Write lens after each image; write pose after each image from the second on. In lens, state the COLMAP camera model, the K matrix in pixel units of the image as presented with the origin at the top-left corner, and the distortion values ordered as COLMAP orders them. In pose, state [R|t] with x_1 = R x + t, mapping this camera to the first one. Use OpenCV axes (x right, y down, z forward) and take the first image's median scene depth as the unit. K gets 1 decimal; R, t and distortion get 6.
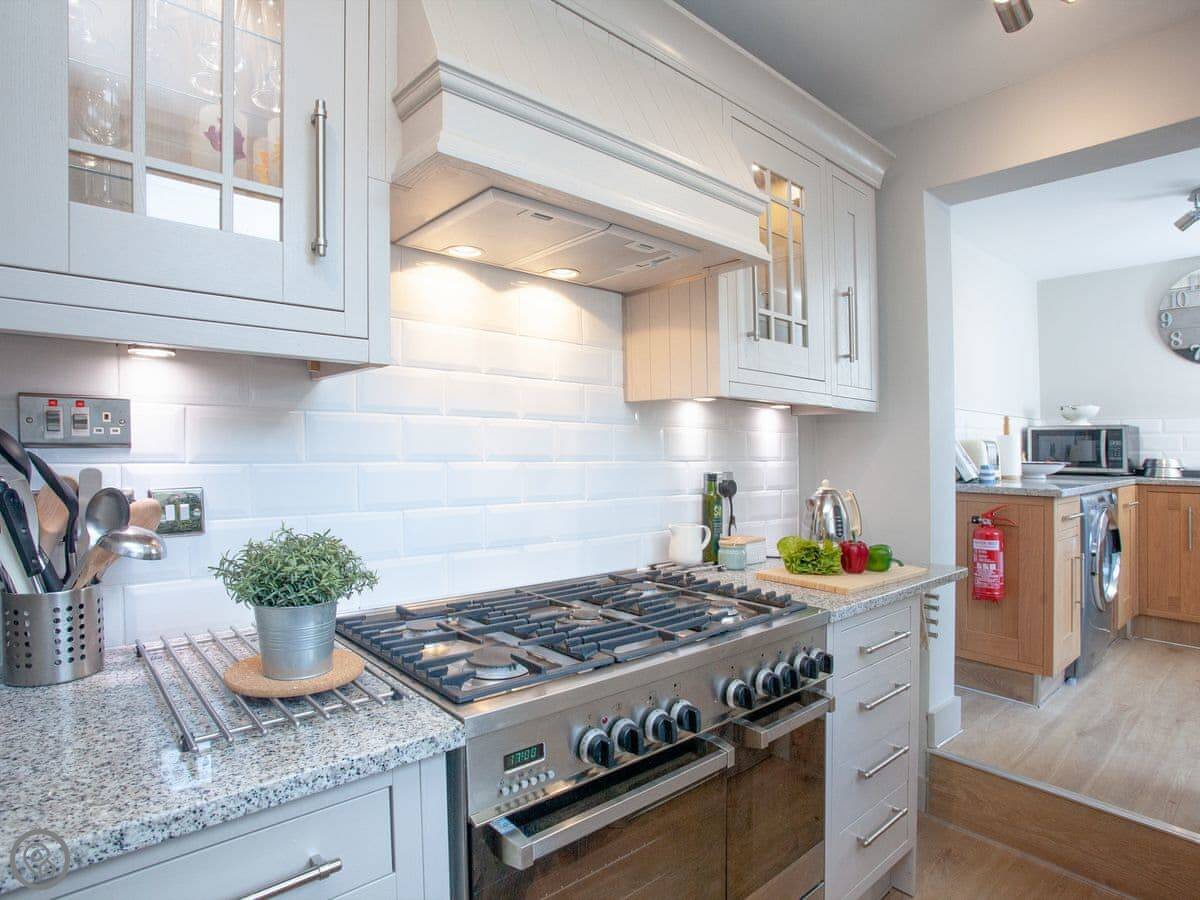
lens RADIAL K [[654.8, 0, 603.7], [0, 654.8, 433.4], [0, 0, 1]] dist [-0.045218, 0.012415]
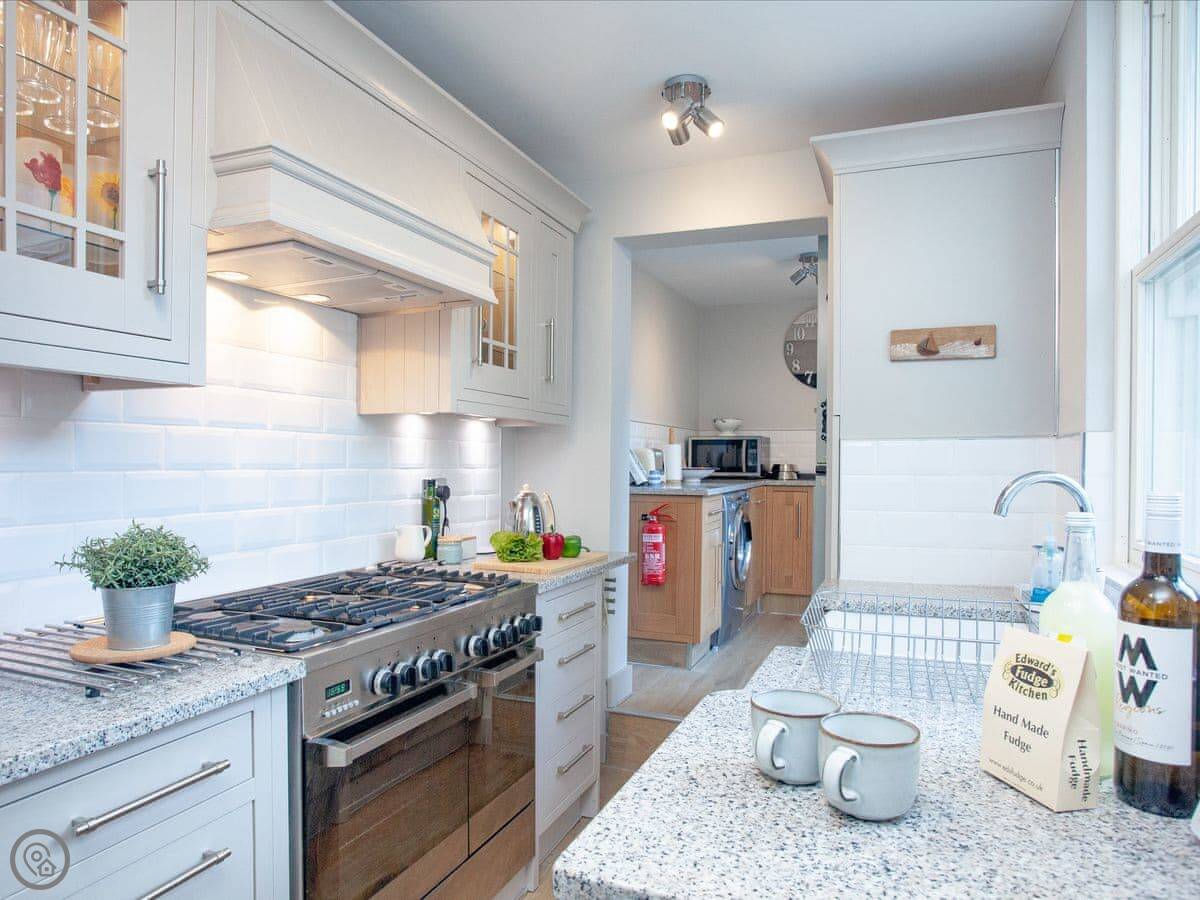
lens RADIAL K [[798.8, 0, 600.2], [0, 798.8, 447.2], [0, 0, 1]] dist [0.047730, 0.025325]
pose [[0.896737, 0.003770, 0.442548, -0.224625], [-0.009685, 0.999891, 0.011108, -0.013452], [-0.442458, -0.014247, 0.896676, -0.429166]]
